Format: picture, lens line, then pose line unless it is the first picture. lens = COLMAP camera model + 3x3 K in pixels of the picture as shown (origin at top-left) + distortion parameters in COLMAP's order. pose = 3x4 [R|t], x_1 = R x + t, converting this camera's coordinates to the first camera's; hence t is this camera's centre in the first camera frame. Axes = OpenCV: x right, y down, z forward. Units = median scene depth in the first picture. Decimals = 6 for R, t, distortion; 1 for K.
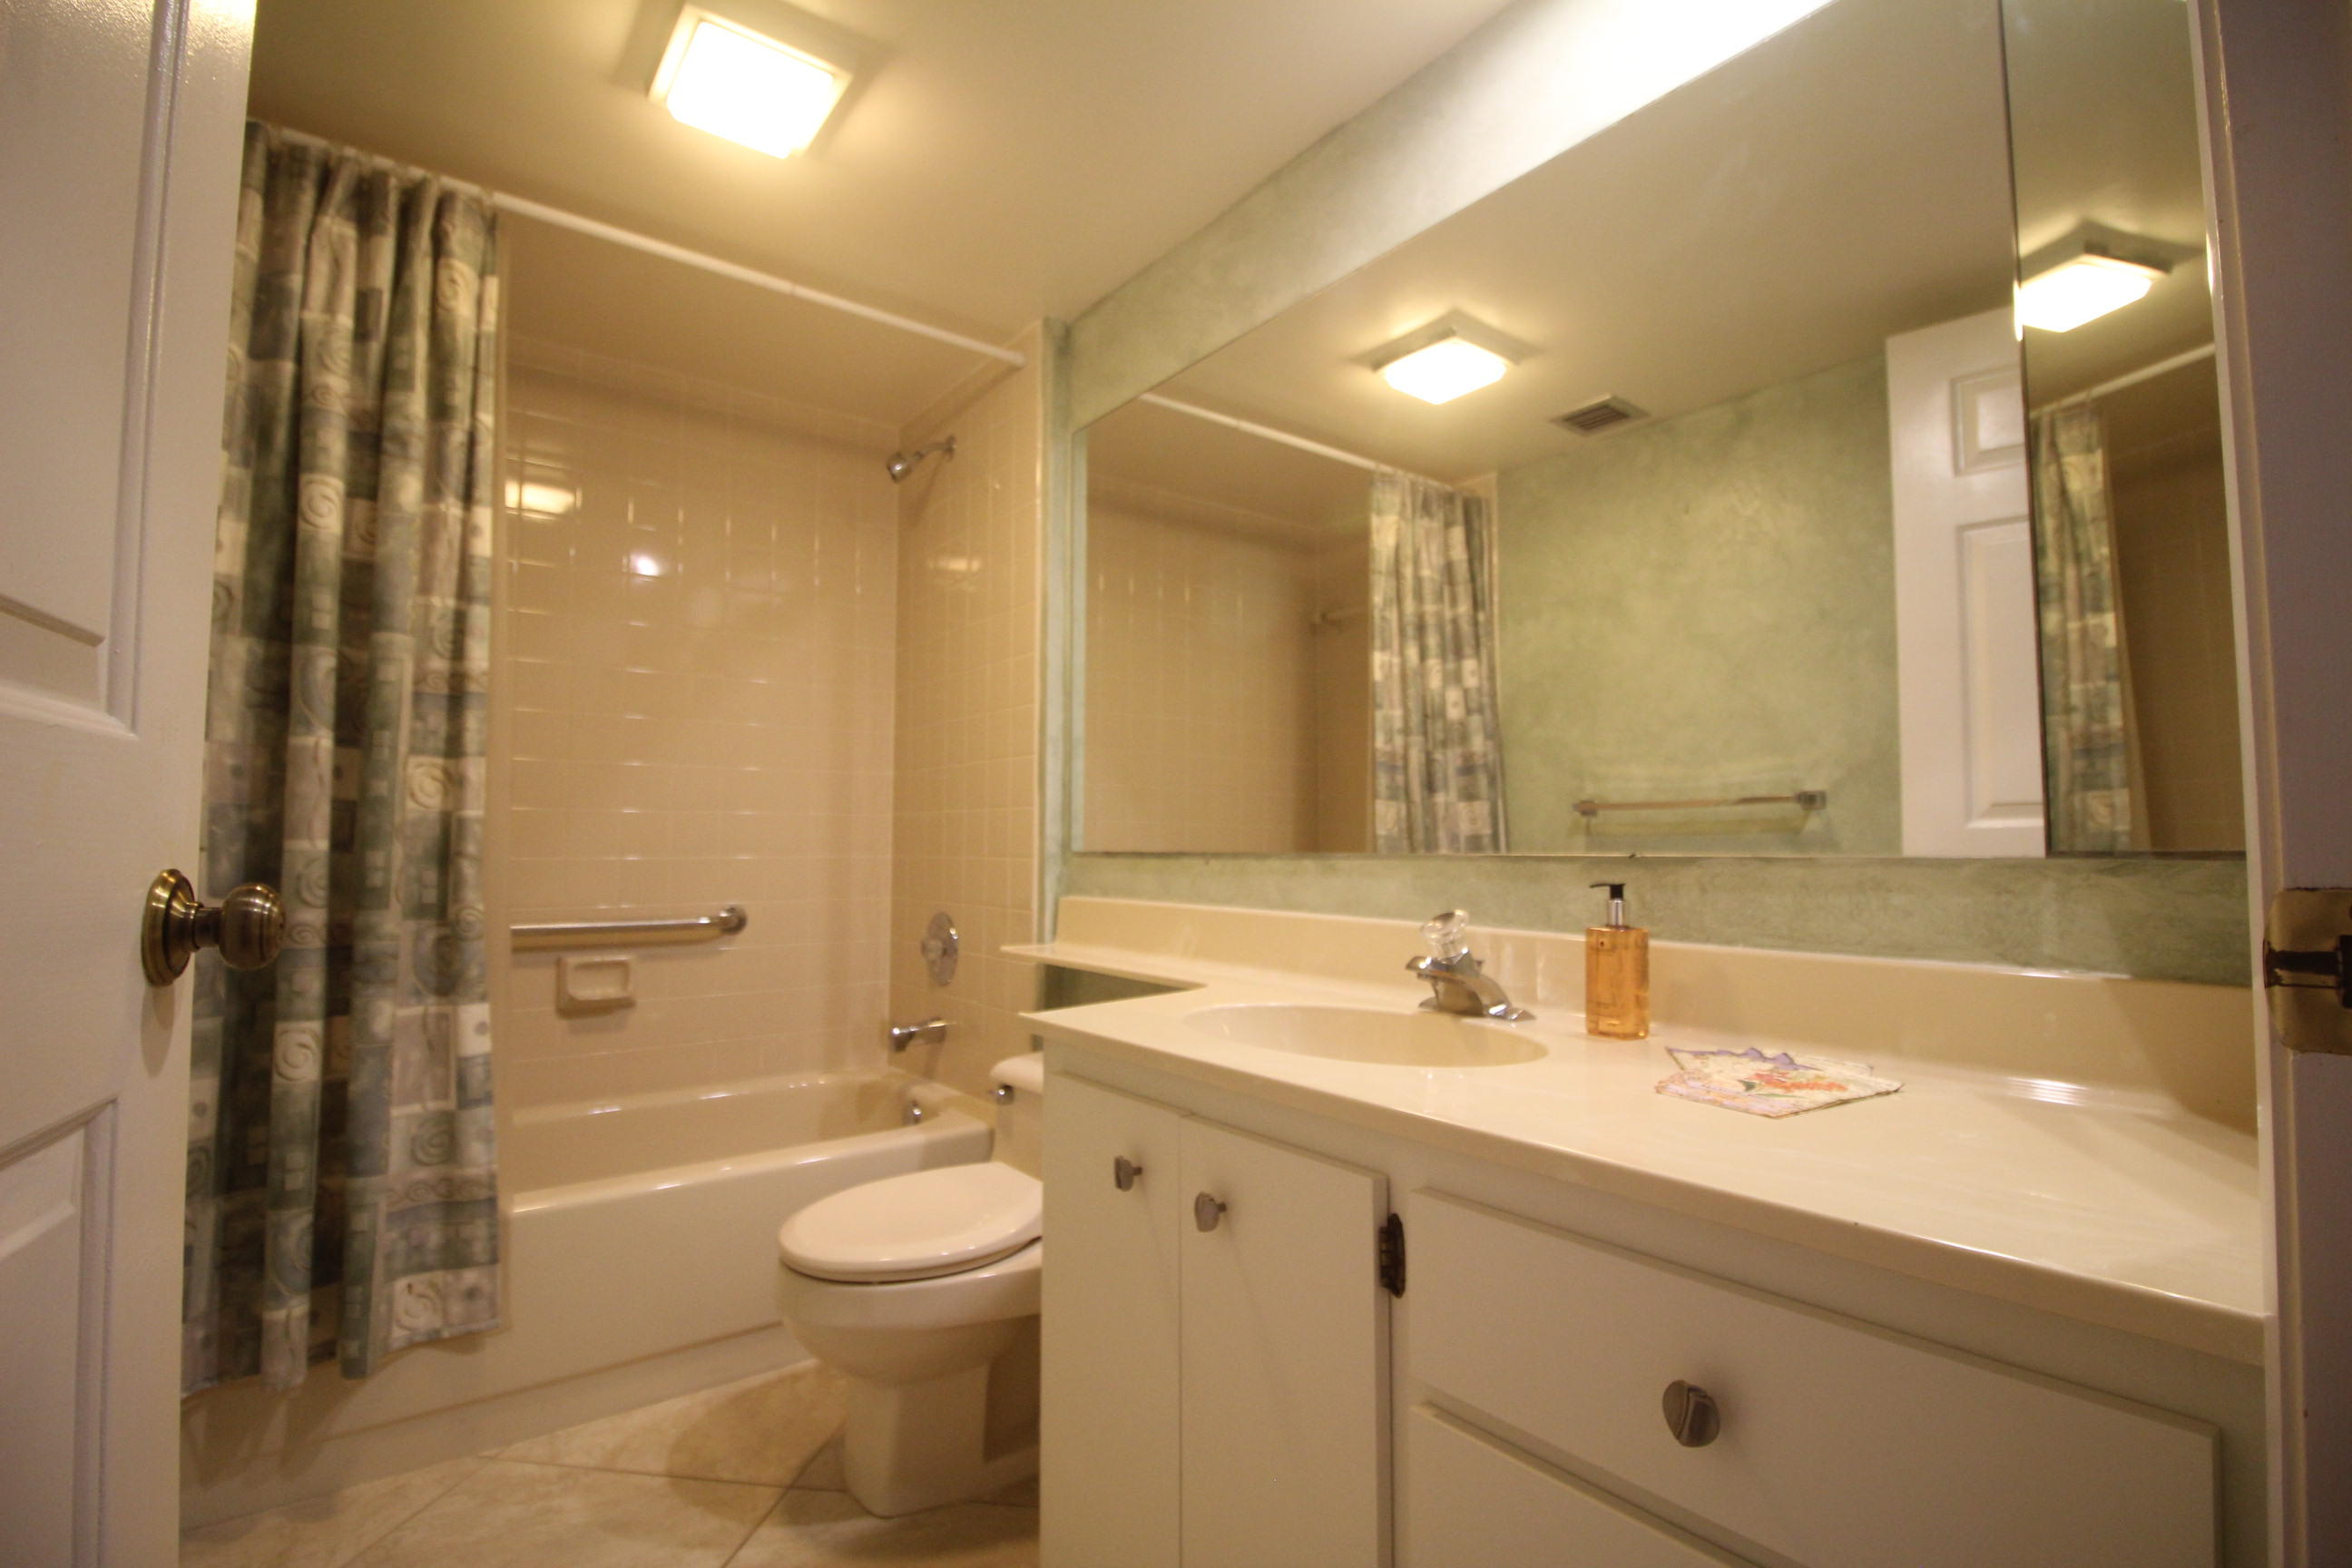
lens RADIAL K [[1107.1, 0, 1191.9], [0, 1107.1, 779.7], [0, 0, 1]] dist [-0.003347, -0.009618]
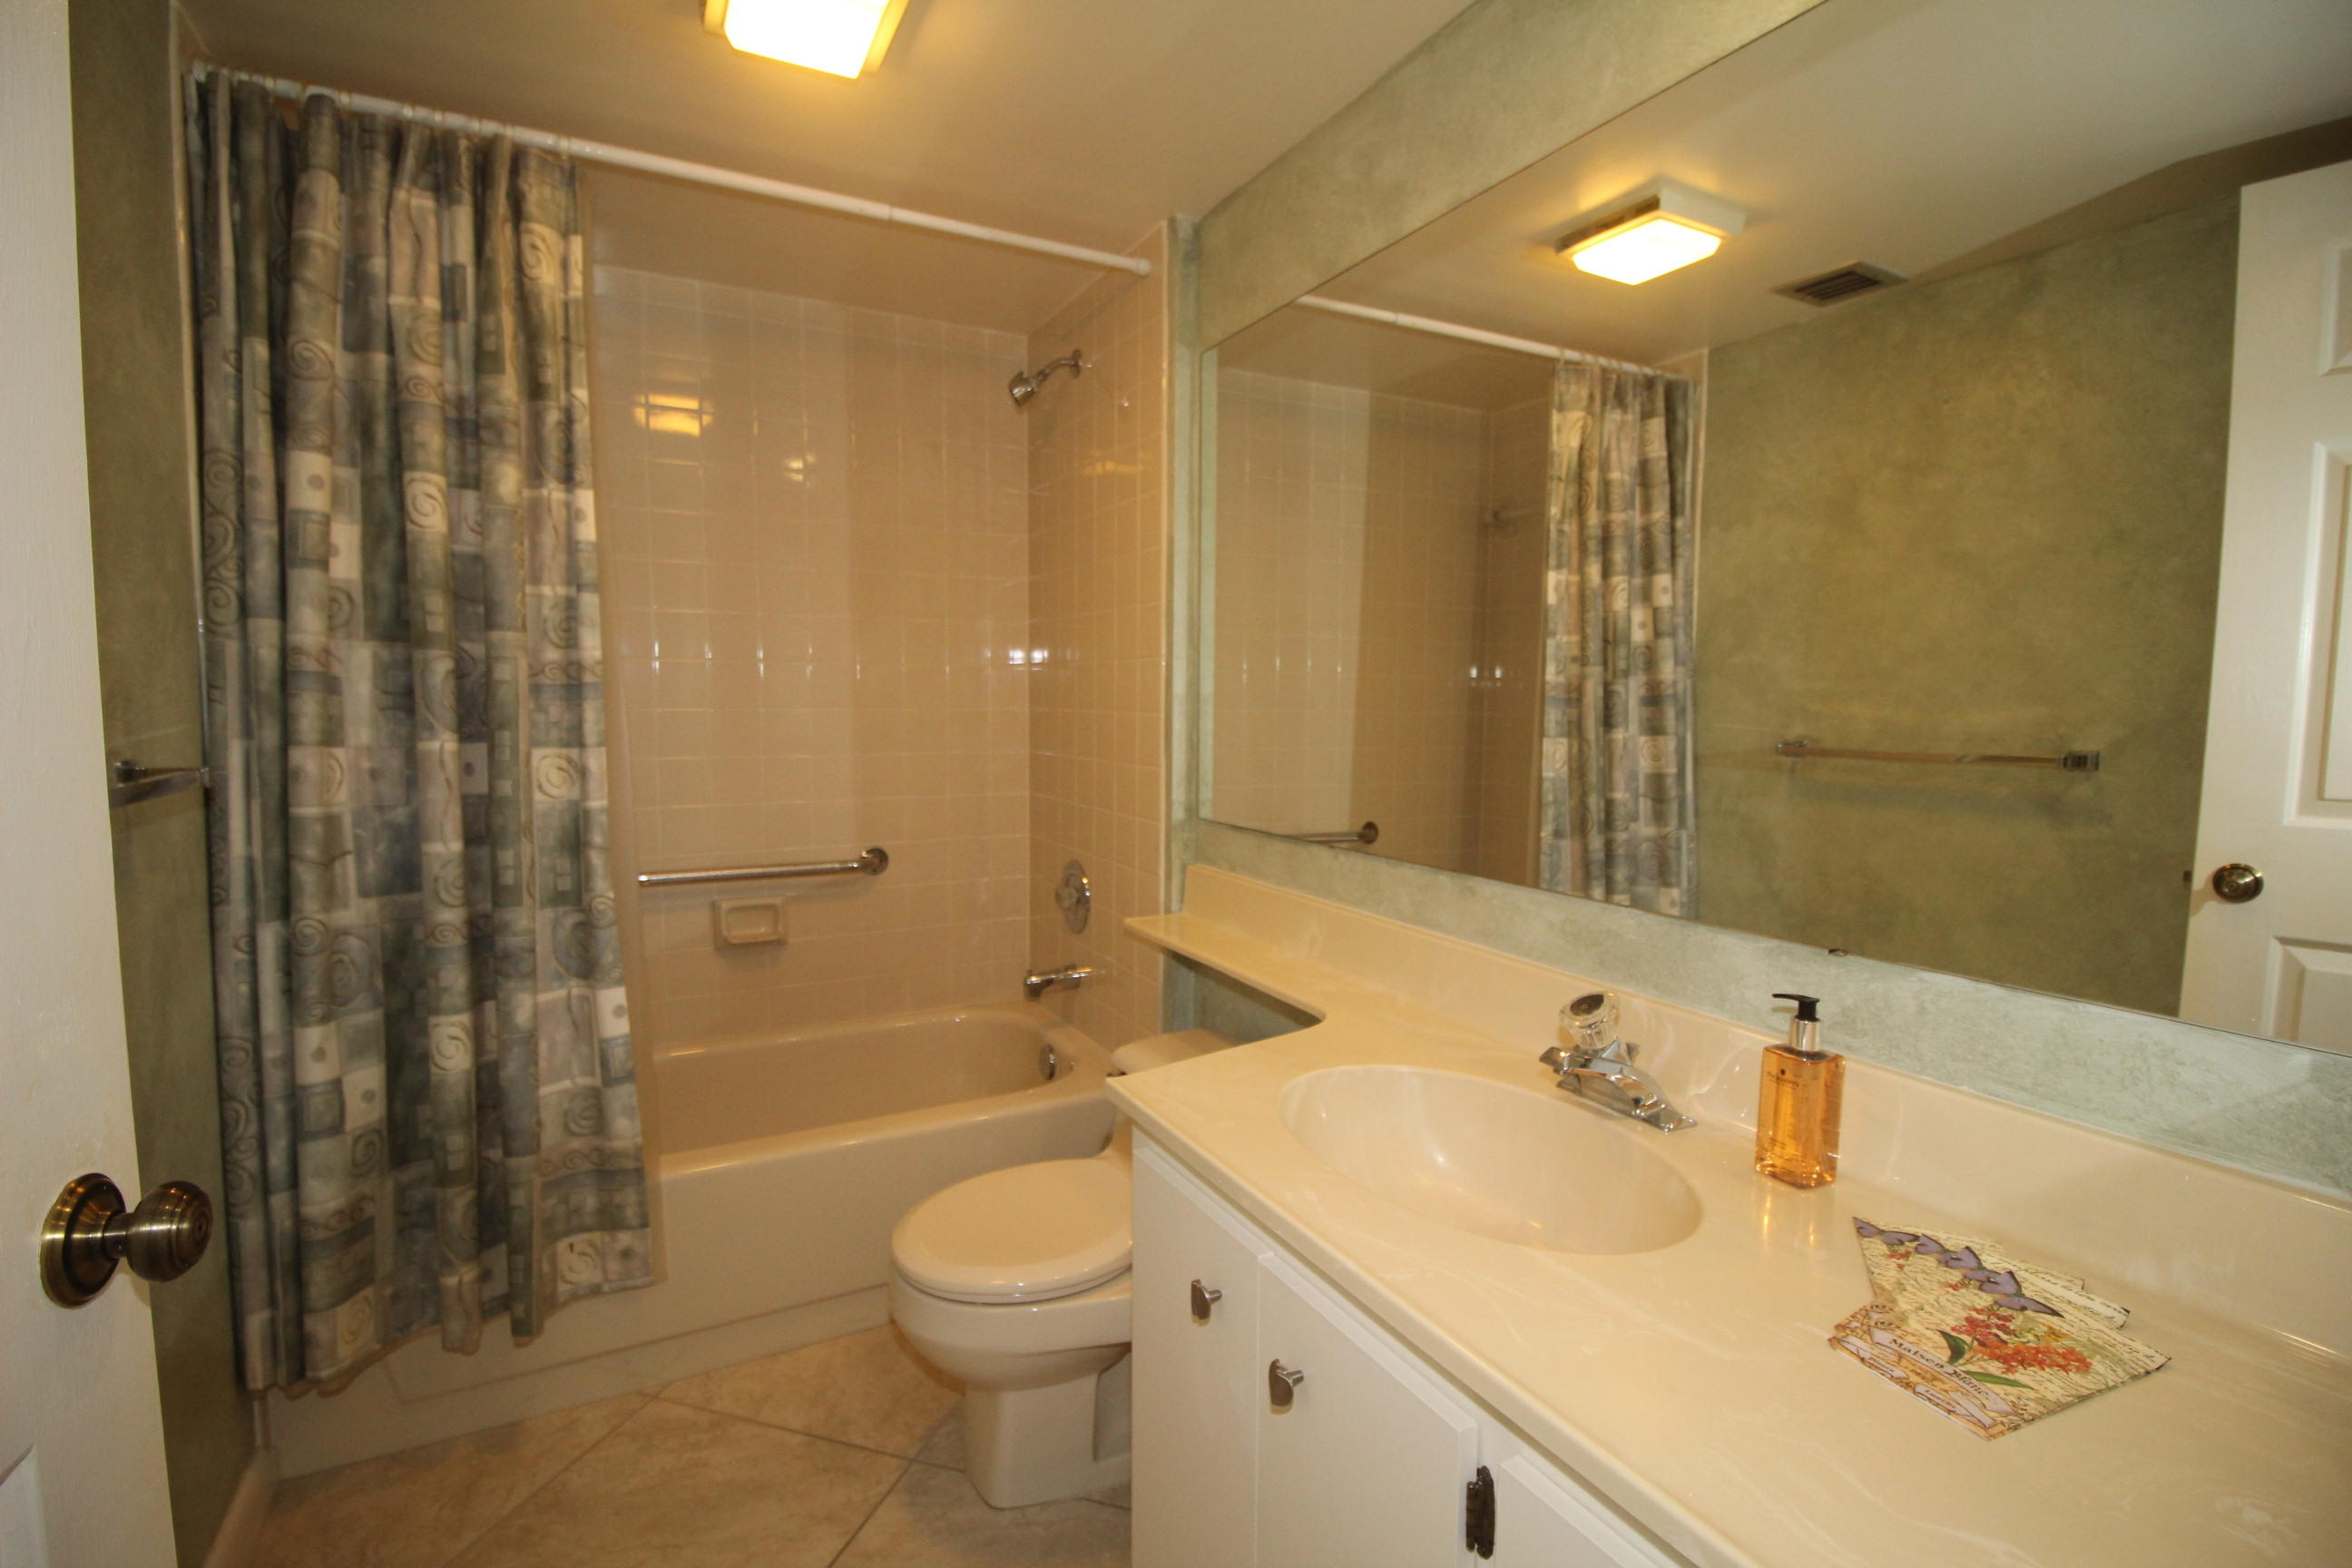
lens RADIAL K [[1107.1, 0, 1183.3], [0, 1107.1, 781.1], [0, 0, 1]] dist [-0.003347, -0.009618]
pose [[0.986099, 0.018777, -0.165097, 0.042207], [0.004129, 0.990518, 0.137317, -0.122476], [0.166110, -0.136090, 0.976671, 0.102154]]
